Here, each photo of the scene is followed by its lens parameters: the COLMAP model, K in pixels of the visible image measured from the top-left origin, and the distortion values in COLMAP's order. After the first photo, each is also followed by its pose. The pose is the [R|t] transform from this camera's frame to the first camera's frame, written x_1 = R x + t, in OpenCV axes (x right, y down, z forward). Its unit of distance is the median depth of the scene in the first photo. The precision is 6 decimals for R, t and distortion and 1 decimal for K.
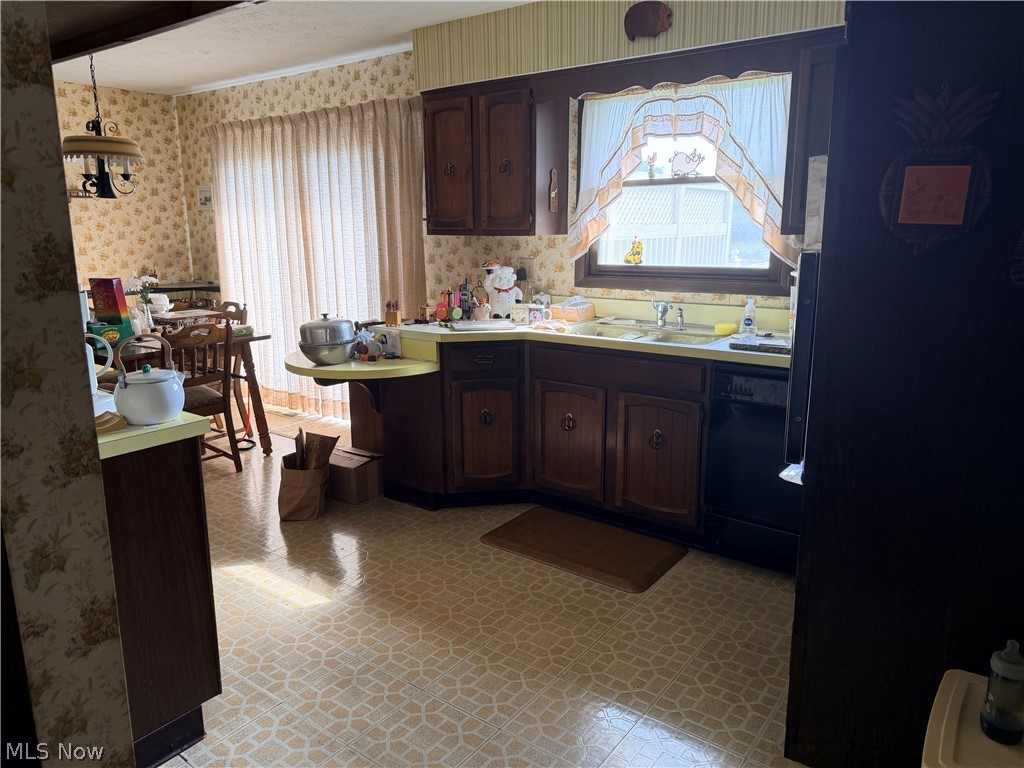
lens RADIAL K [[708.1, 0, 505.7], [0, 708.1, 385.1], [0, 0, 1]] dist [-0.001058, -0.011479]
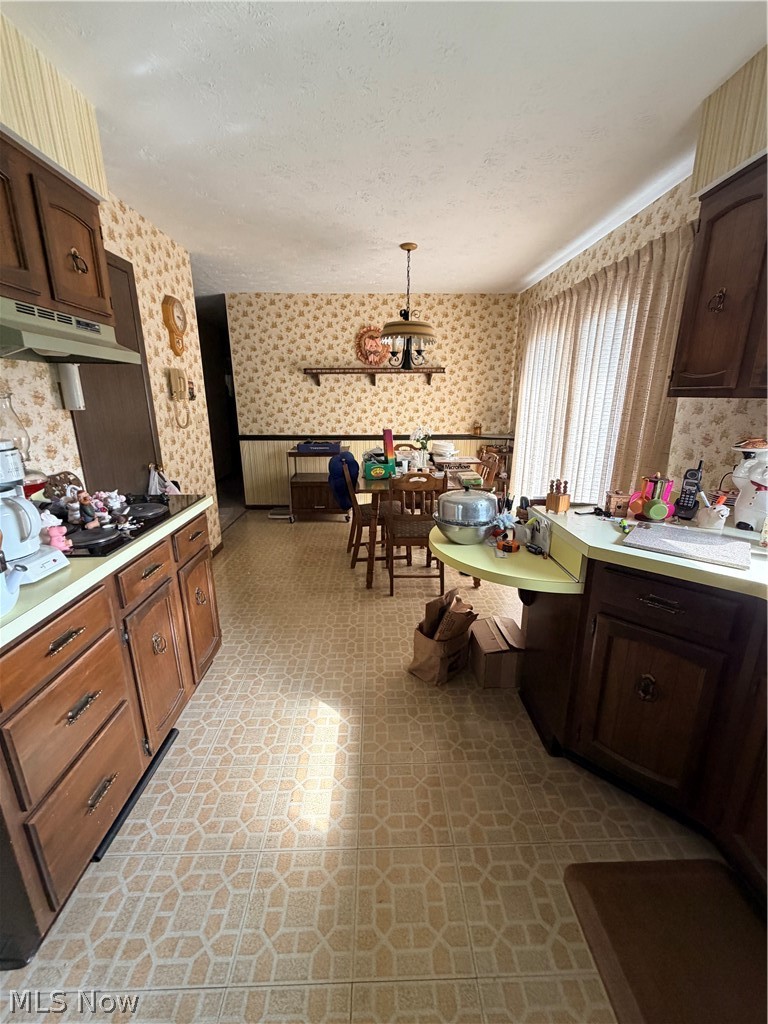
lens RADIAL K [[407.4, 0, 382.9], [0, 407.4, 509.9], [0, 0, 1]] dist [-0.003055, 0.000237]
pose [[0.622181, 0.209536, -0.754312, 0.061815], [-0.170240, 0.976672, 0.130885, -0.108240], [0.764140, 0.046980, 0.643338, 0.535752]]
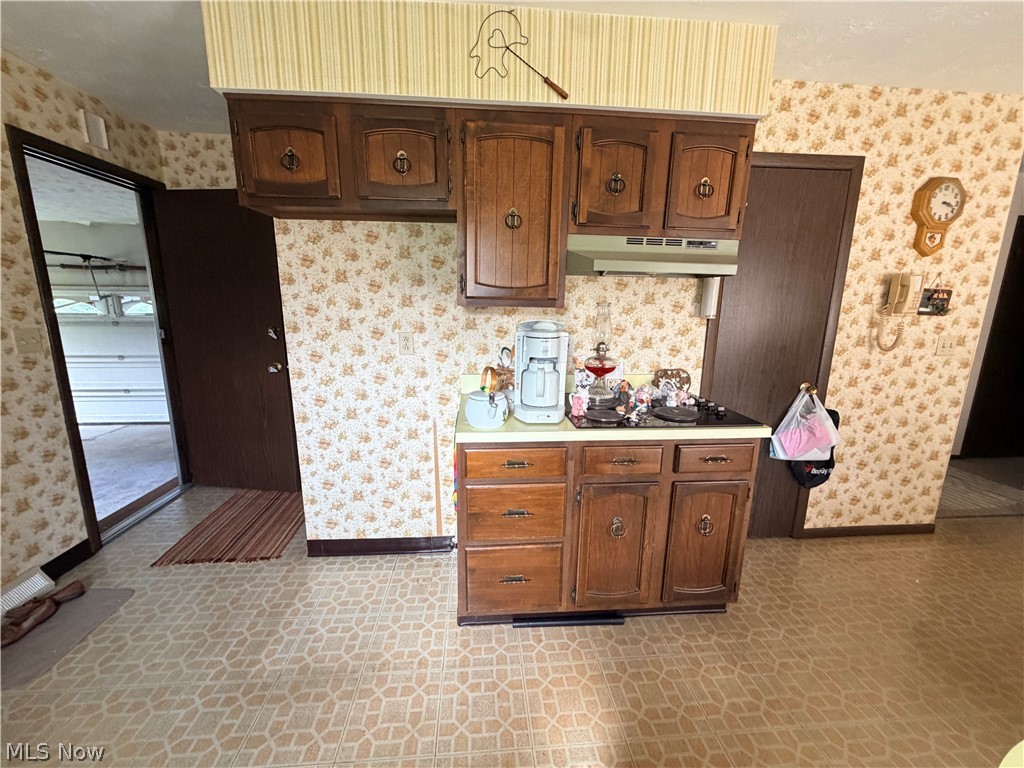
lens RADIAL K [[407.4, 0, 508.9], [0, 407.4, 383.6], [0, 0, 1]] dist [-0.003055, 0.000237]
pose [[-0.743911, 0.120535, -0.657319, 0.004838], [-0.161164, 0.922210, 0.351504, -0.168559], [0.648555, 0.367423, -0.666616, 0.792530]]
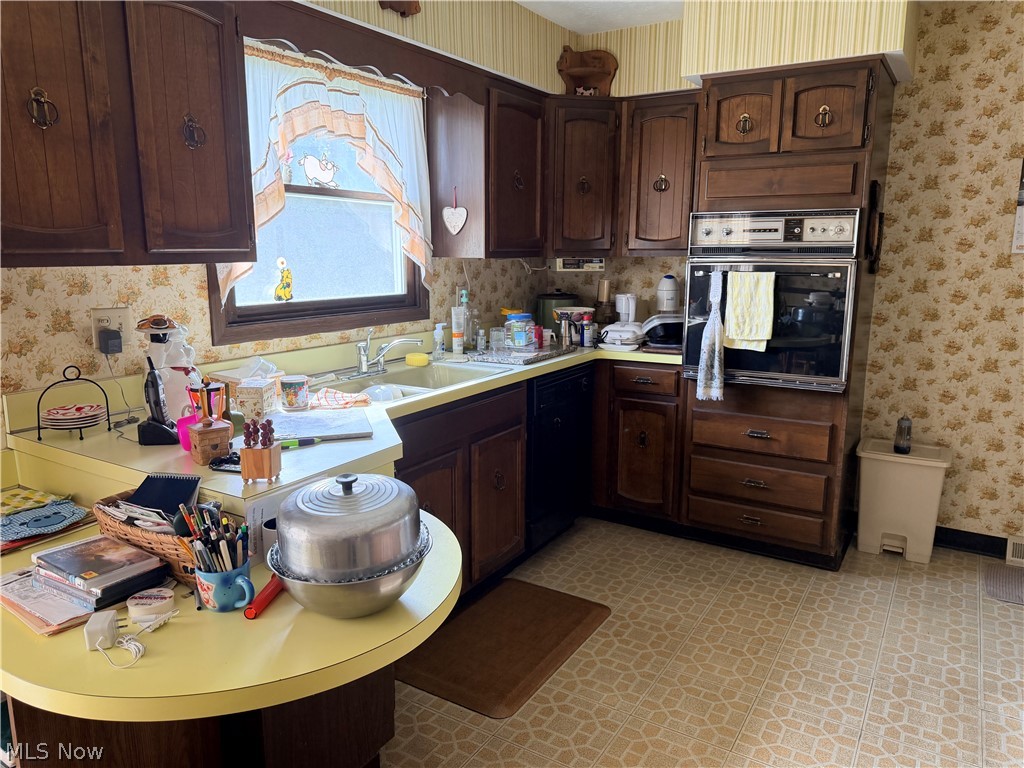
lens RADIAL K [[708.1, 0, 505.0], [0, 708.1, 381.0], [0, 0, 1]] dist [-0.001058, -0.011479]
pose [[-0.086005, -0.181468, 0.979629, -0.549530], [0.207583, 0.958429, 0.195765, -0.186909], [-0.974429, 0.220191, -0.044760, 0.832464]]
